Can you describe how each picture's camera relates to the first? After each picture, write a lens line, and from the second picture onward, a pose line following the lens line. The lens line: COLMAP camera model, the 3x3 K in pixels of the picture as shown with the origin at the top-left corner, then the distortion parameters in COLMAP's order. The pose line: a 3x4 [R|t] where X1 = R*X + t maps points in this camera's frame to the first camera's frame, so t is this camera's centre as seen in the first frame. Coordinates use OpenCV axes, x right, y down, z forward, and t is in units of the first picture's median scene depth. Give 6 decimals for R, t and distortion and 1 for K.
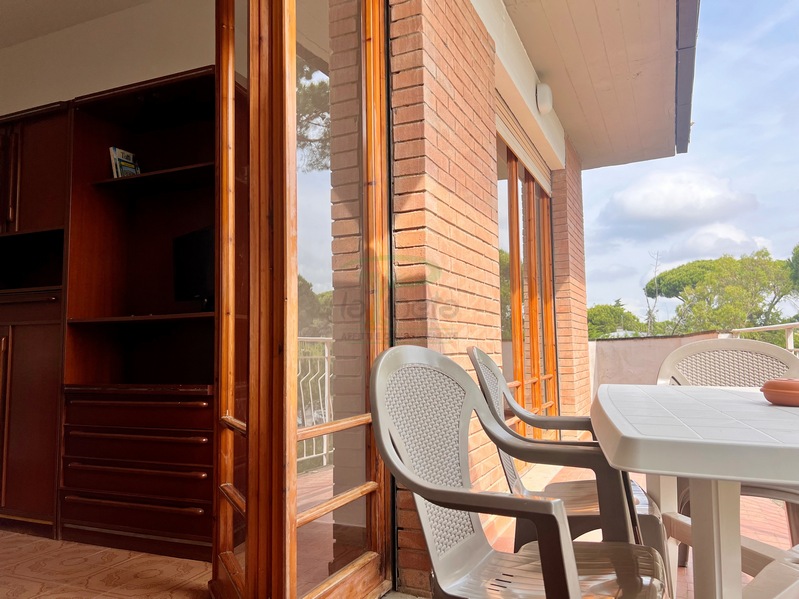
lens RADIAL K [[600.7, 0, 403.4], [0, 600.7, 302.6], [0, 0, 1]] dist [0.069577, -0.079705]
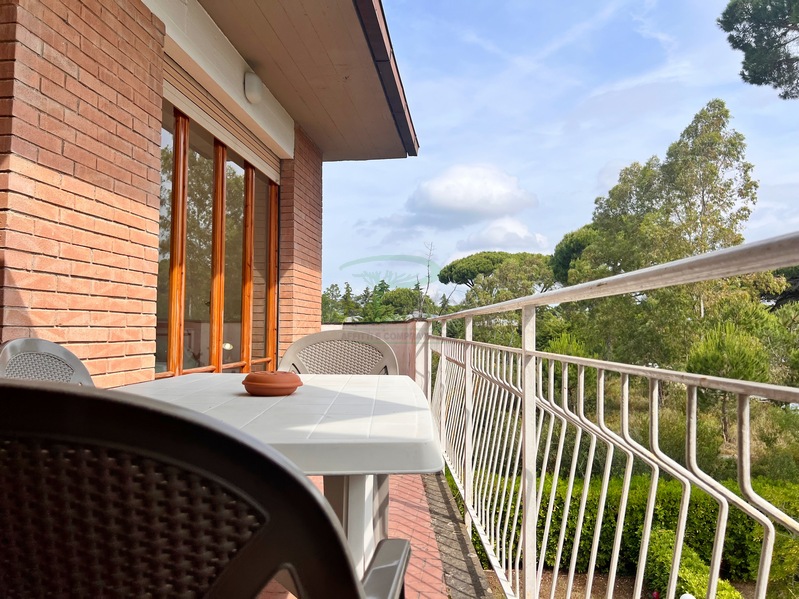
lens RADIAL K [[600.7, 0, 401.9], [0, 600.7, 295.3], [0, 0, 1]] dist [0.069577, -0.079705]
pose [[0.951286, 0.035877, 0.306215, 0.203152], [-0.042949, 0.998943, 0.016385, -0.020015], [-0.305304, -0.028739, 0.951821, -0.065624]]
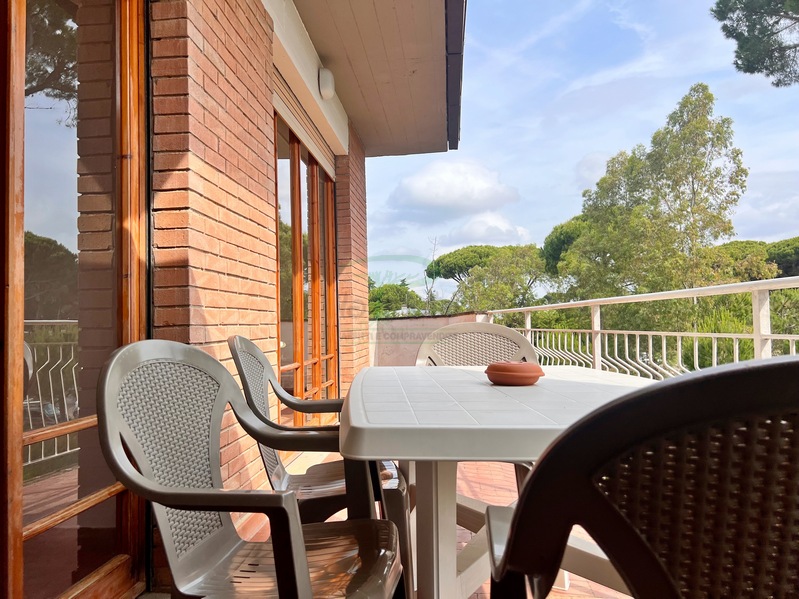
lens RADIAL K [[600.7, 0, 398.2], [0, 600.7, 297.3], [0, 0, 1]] dist [0.069577, -0.079705]
pose [[0.945461, 0.008908, 0.325614, 0.023170], [-0.018208, 0.999508, 0.025526, -0.009642], [-0.325226, -0.030063, 0.945158, -0.007678]]
